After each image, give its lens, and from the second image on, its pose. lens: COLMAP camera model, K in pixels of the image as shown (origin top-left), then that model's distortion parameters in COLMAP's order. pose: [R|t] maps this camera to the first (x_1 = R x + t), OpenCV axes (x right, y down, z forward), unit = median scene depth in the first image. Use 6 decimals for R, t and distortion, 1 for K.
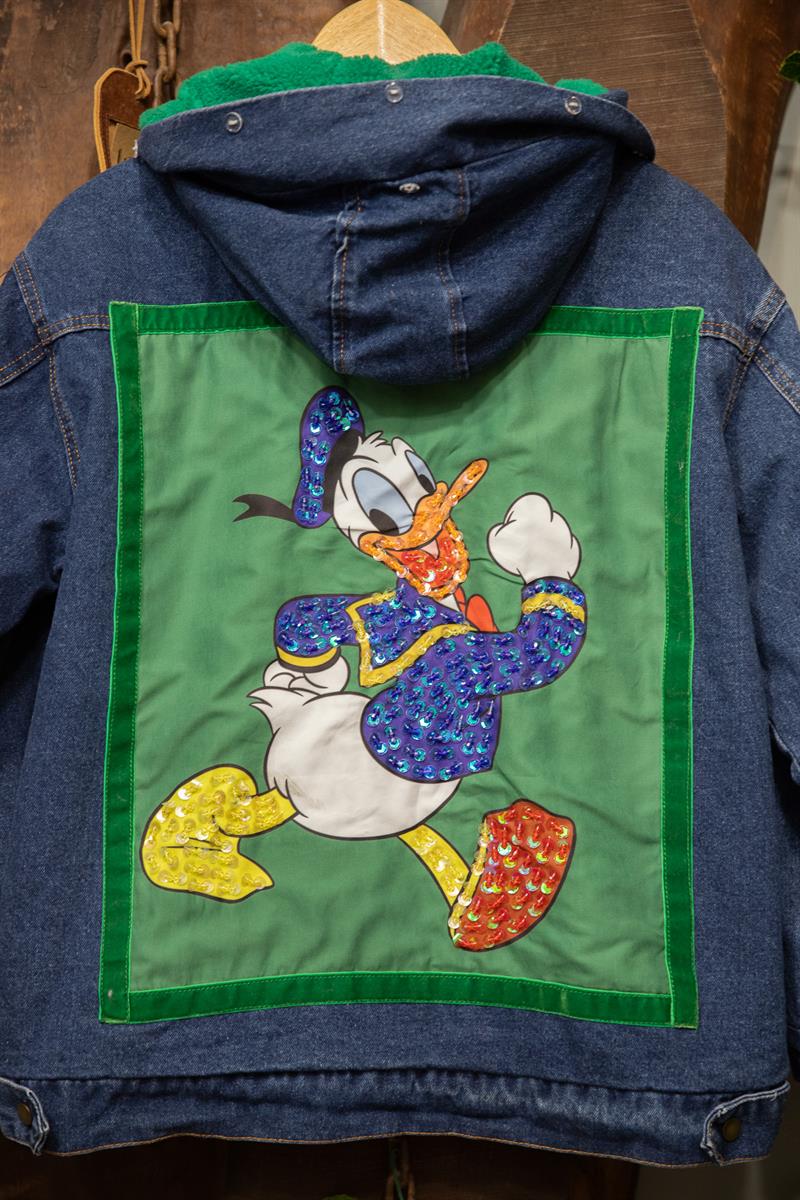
lens RADIAL K [[2206.1, 0, 400.7], [0, 2206.1, 606.9], [0, 0, 1]] dist [0.148799, 0.114981]
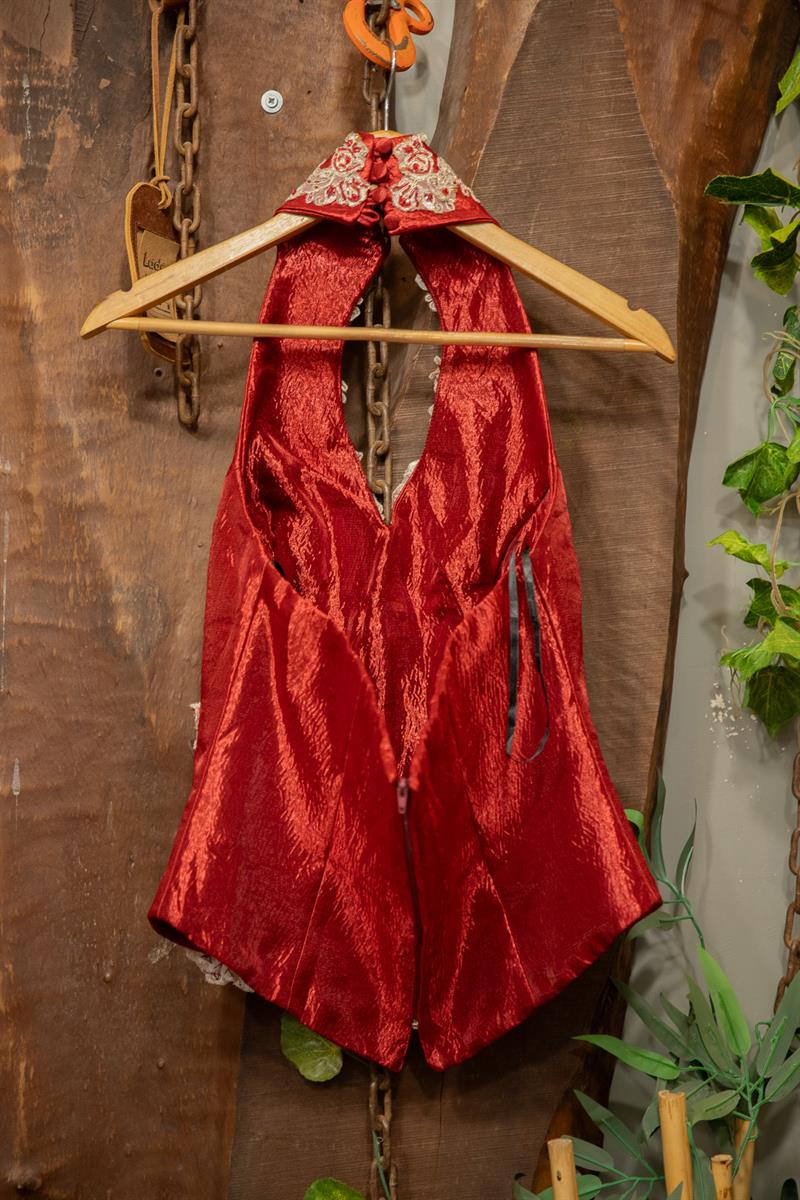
lens RADIAL K [[2206.1, 0, 400.7], [0, 2206.1, 606.9], [0, 0, 1]] dist [0.148799, 0.114981]
pose [[0.999845, 0.006955, -0.016178, 0.024852], [-0.007170, 0.999886, -0.013264, -0.010569], [0.016084, 0.013378, 0.999781, -0.142244]]
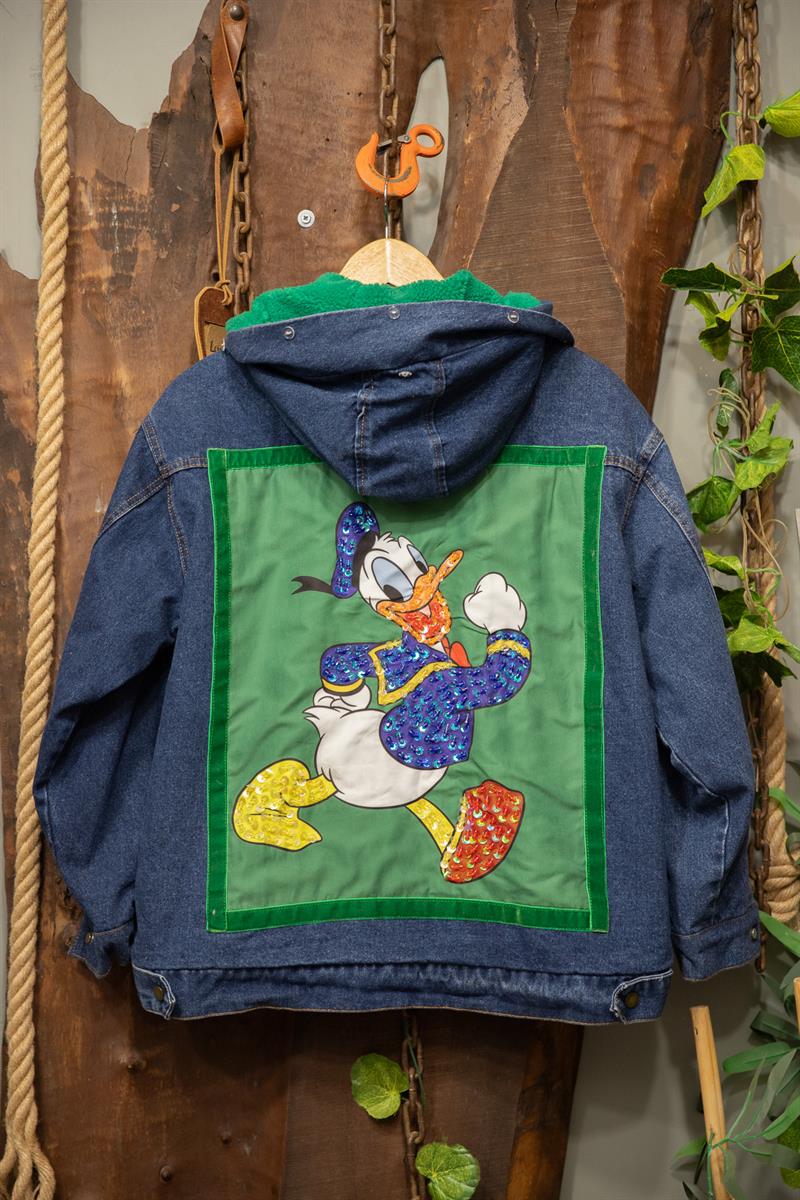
lens RADIAL K [[2195.2, 0, 400.0], [0, 2195.2, 600.0], [0, 0, 1]] dist [0.148851, 0.058483]
pose [[0.999505, -0.014236, -0.028070, 0.038049], [0.013745, 0.999751, -0.017587, -0.008153], [0.028314, 0.017193, 0.999451, -0.468647]]
